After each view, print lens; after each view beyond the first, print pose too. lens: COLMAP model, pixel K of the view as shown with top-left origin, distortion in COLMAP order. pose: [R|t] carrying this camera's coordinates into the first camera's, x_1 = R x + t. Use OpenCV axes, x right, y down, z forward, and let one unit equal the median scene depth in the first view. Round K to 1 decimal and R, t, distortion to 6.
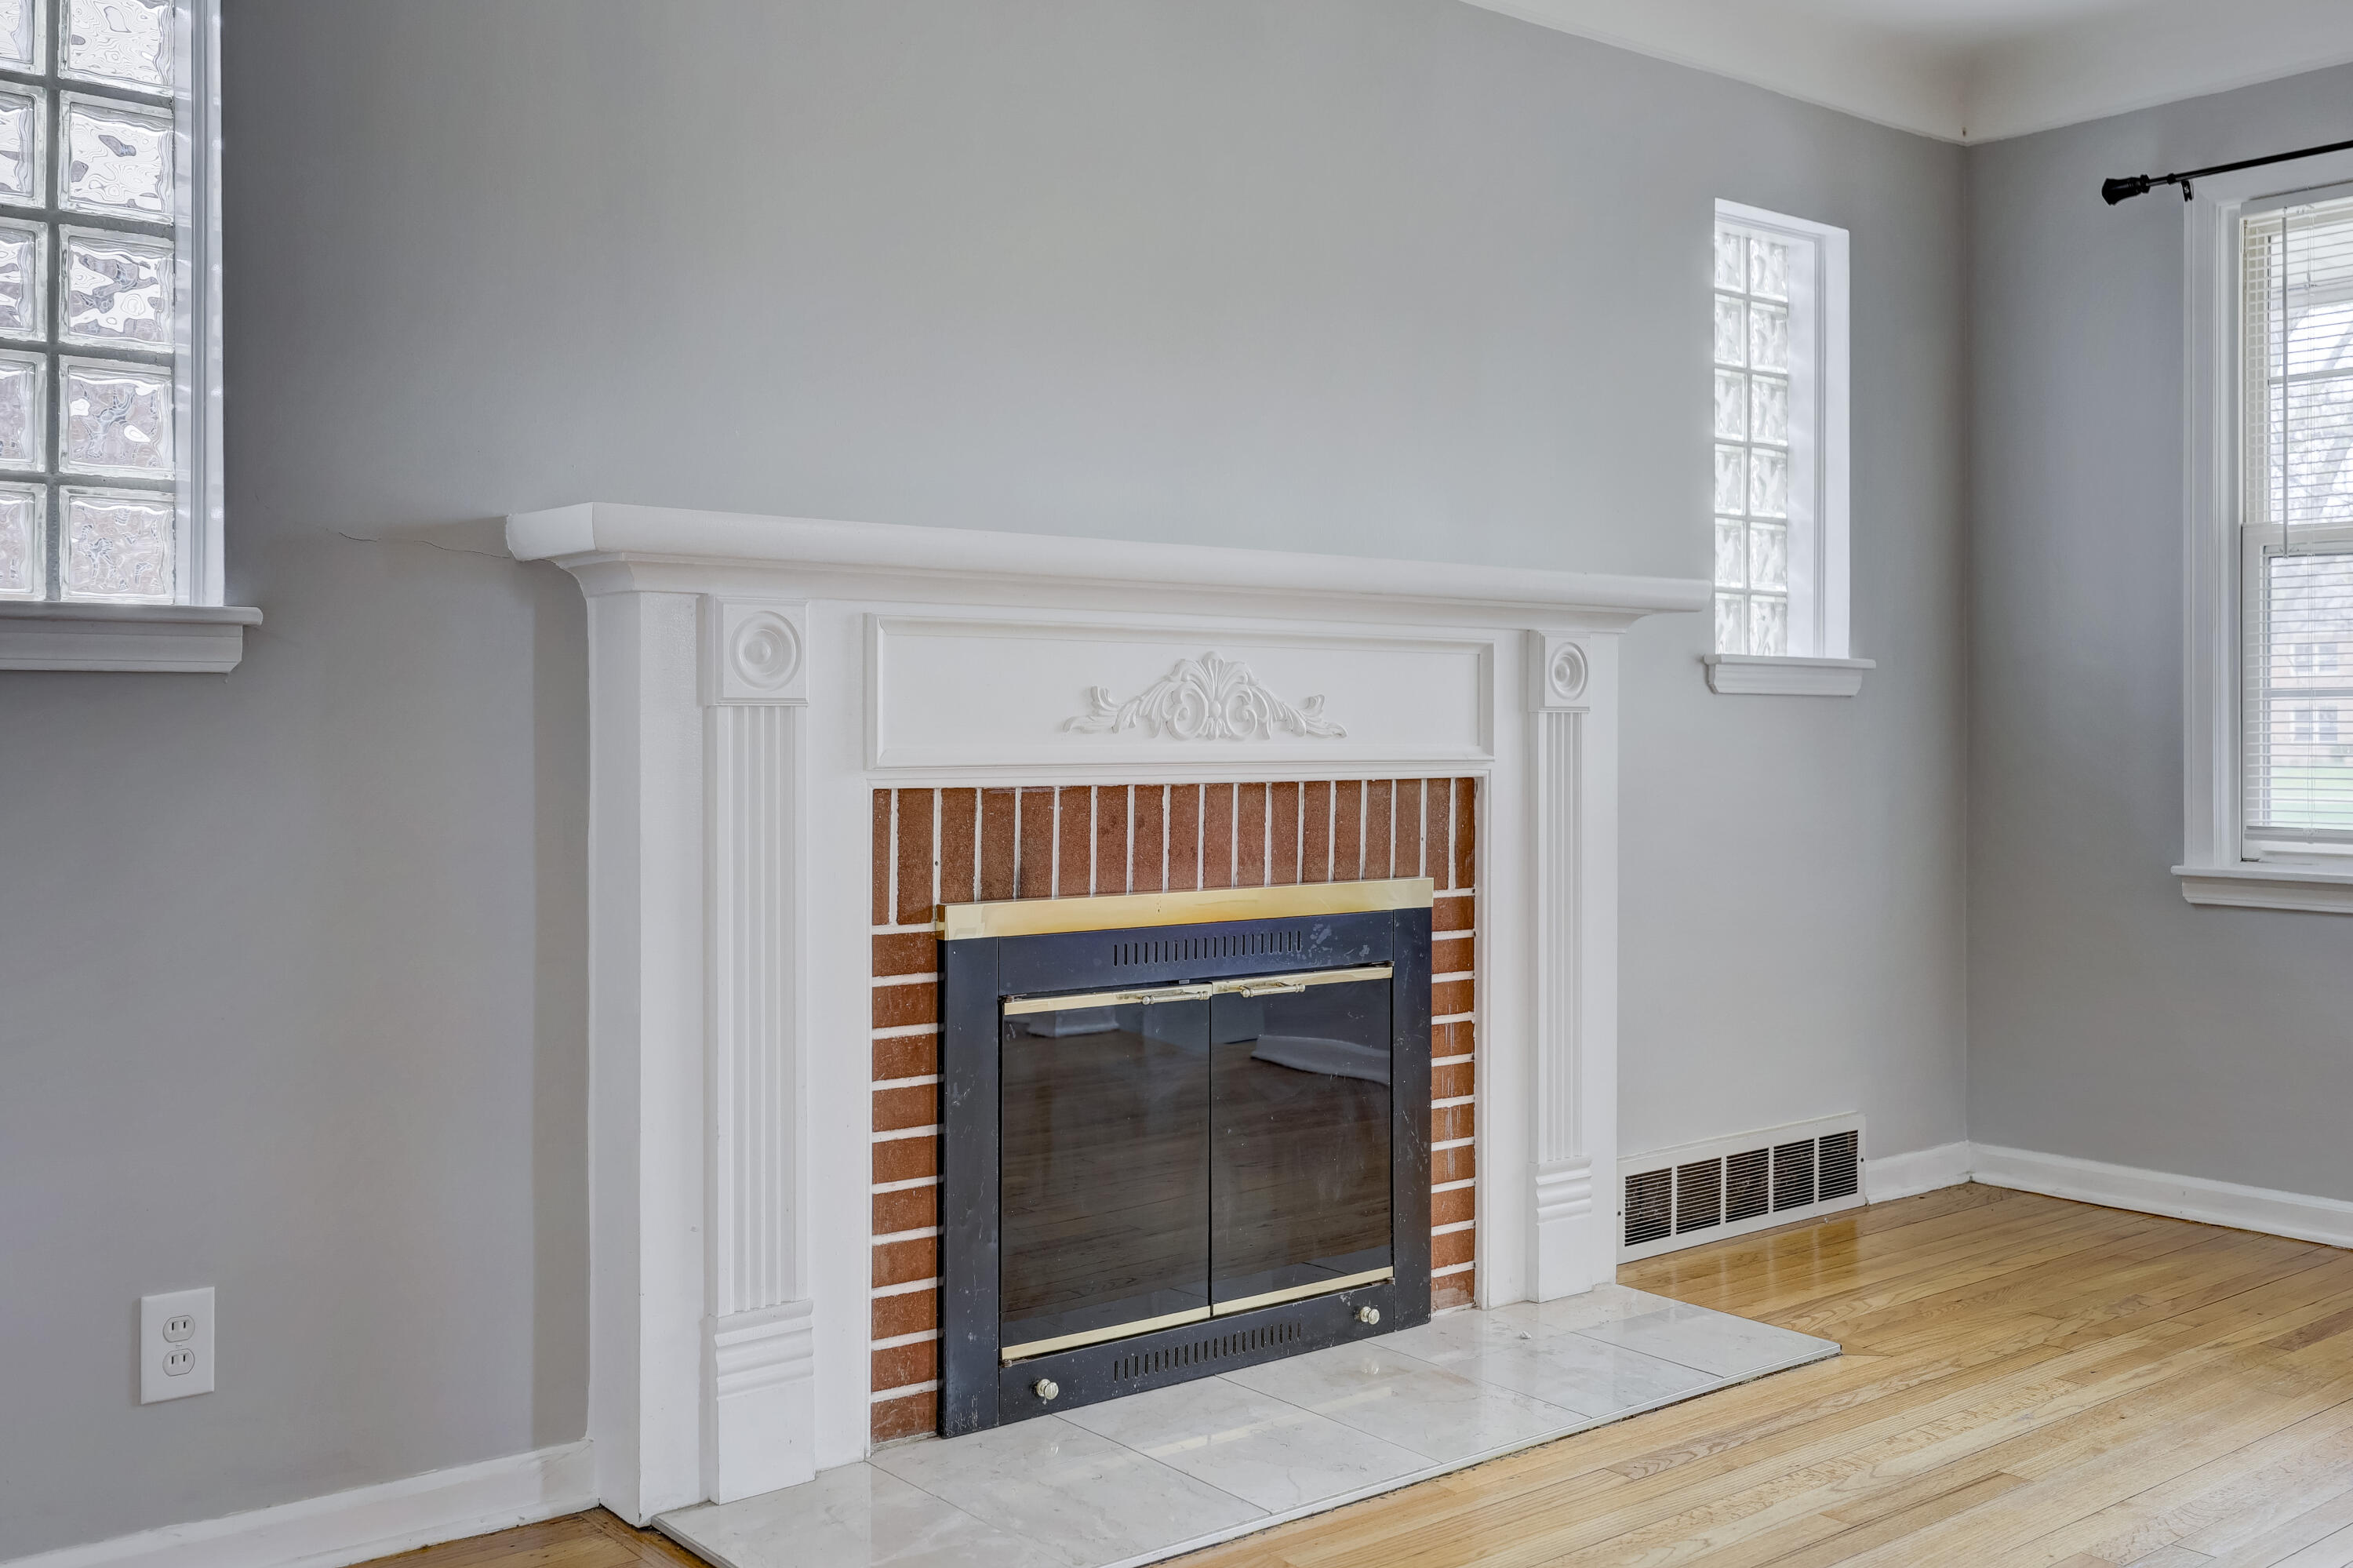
lens RADIAL K [[2139.0, 0, 1201.8], [0, 2139.0, 737.4], [0, 0, 1]] dist [-0.001487, 0.003723]
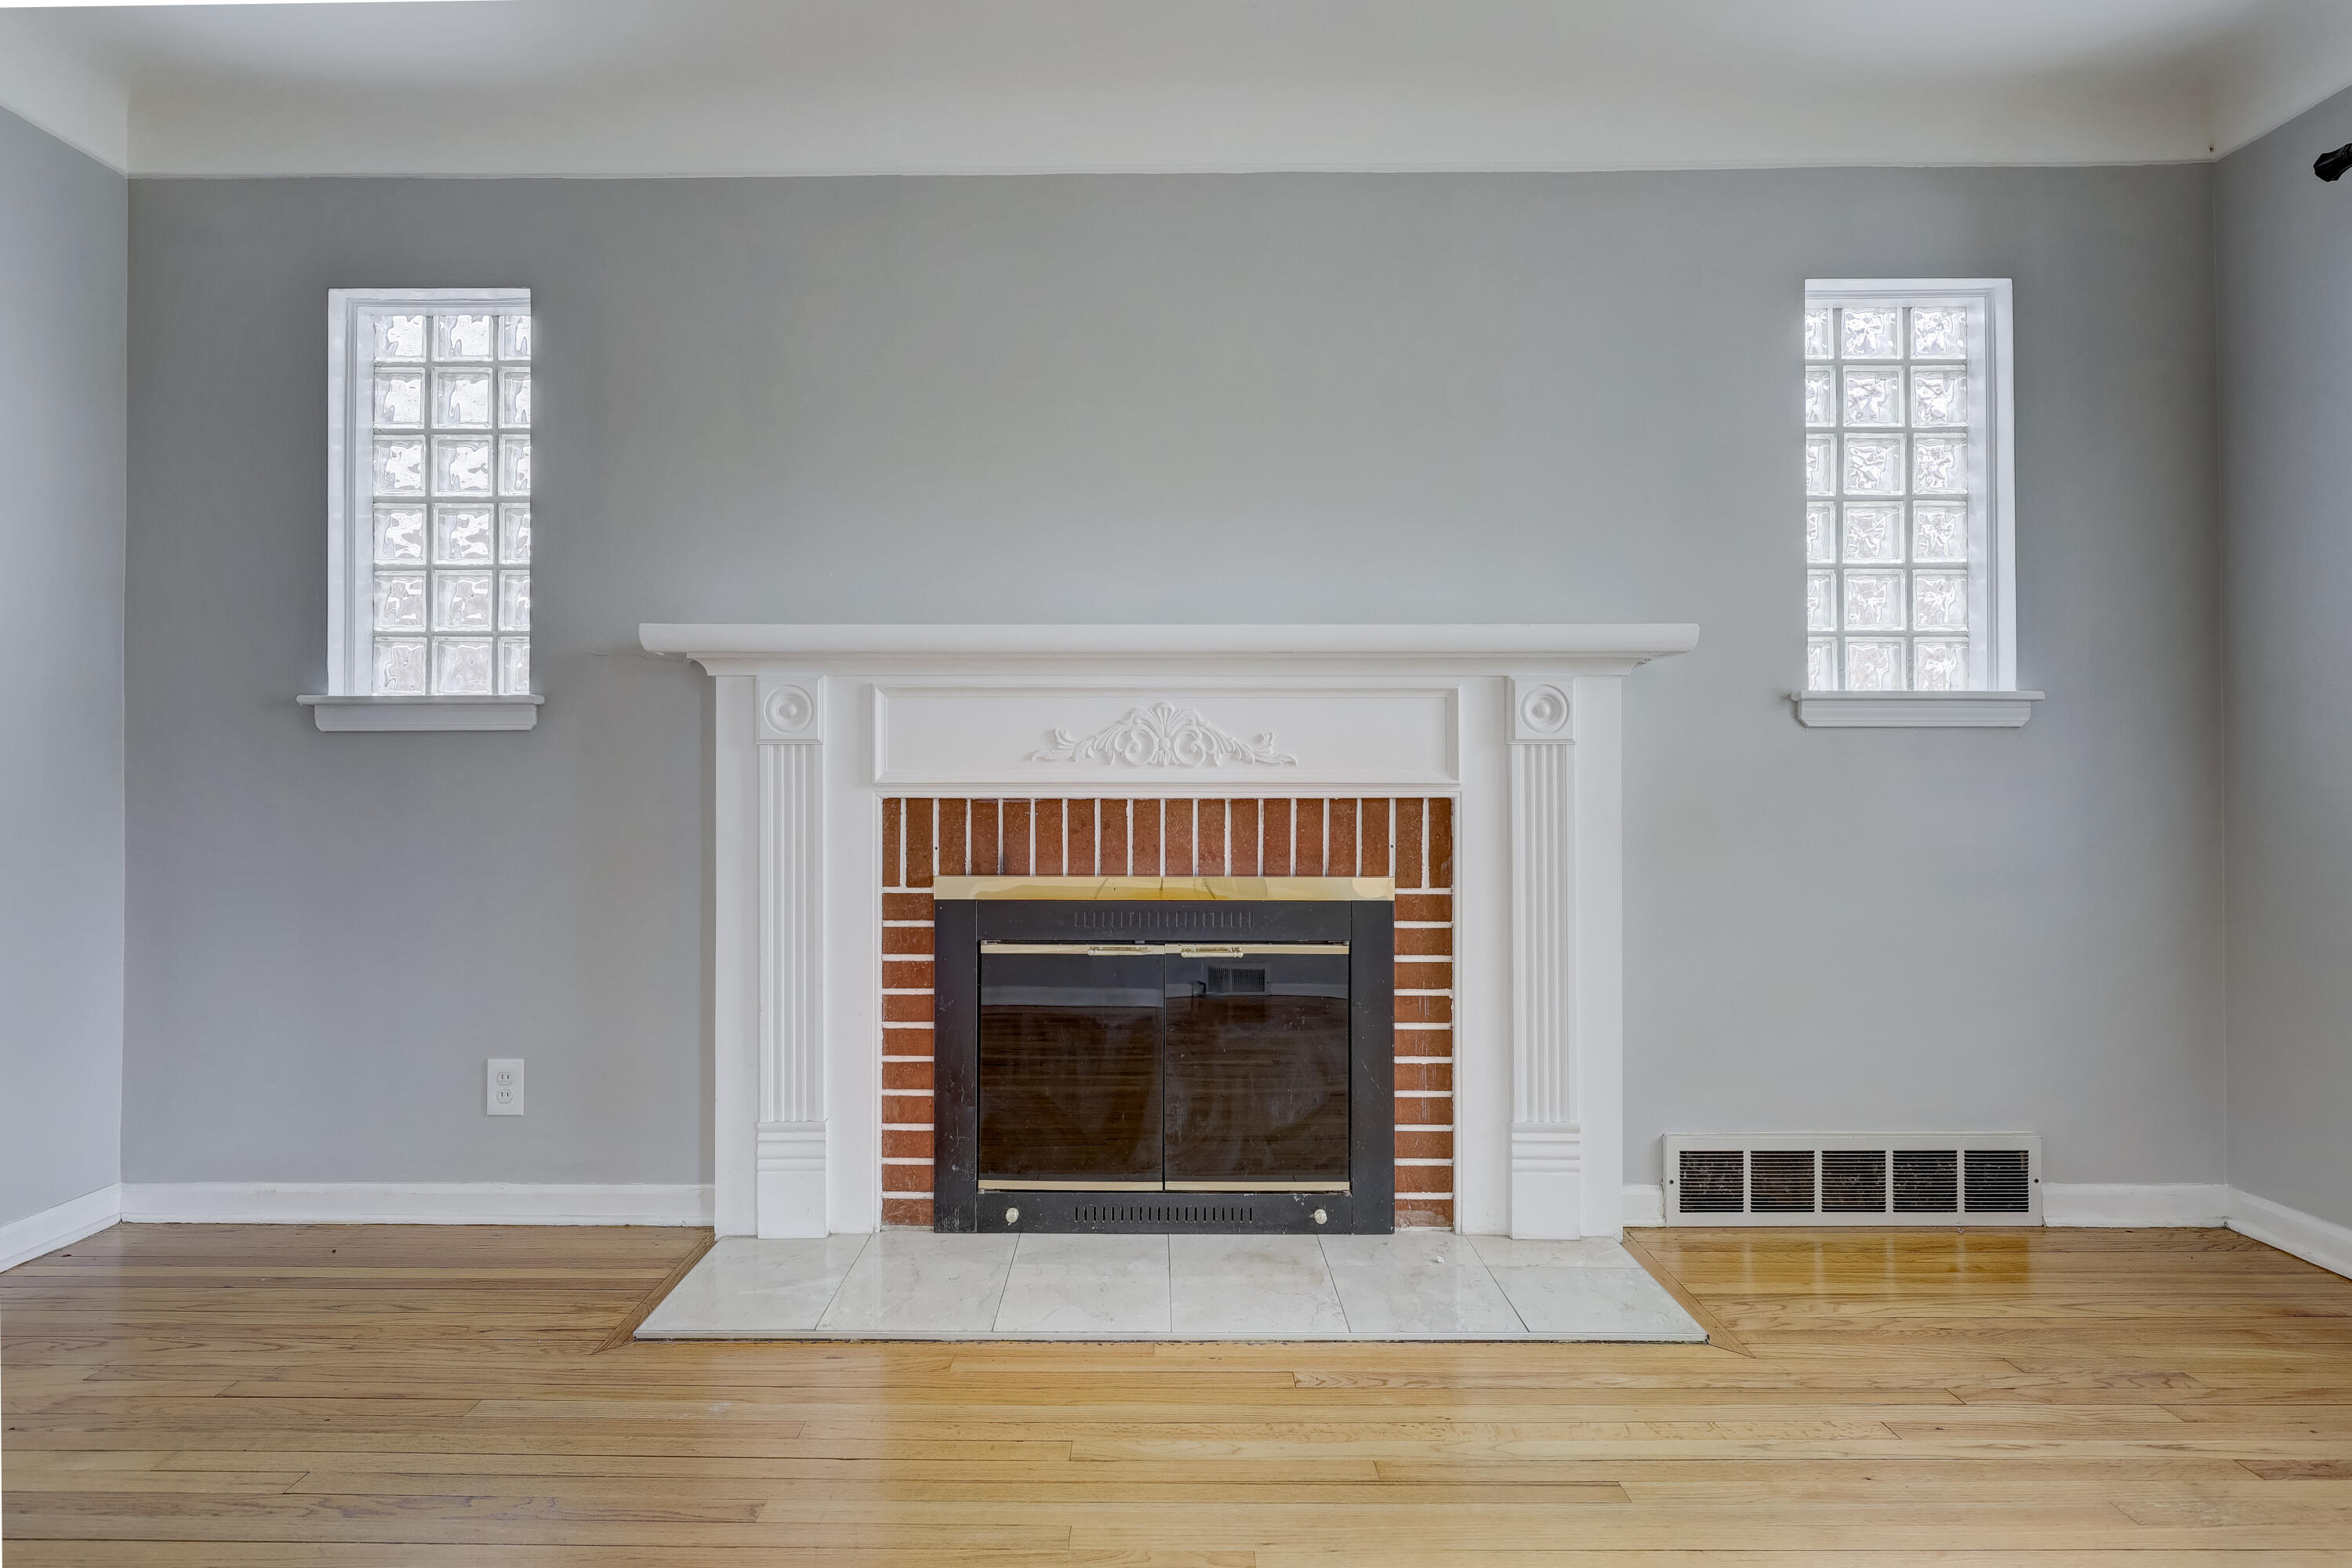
lens RADIAL K [[1327.2, 0, 1176.0], [0, 1327.2, 784.0], [0, 0, 1]] dist [-0.000410, 0.000767]
pose [[0.778992, -0.004644, -0.627016, 0.551894], [-0.001373, 0.999958, -0.009112, 0.020378], [0.627032, 0.007959, 0.778953, 0.351963]]
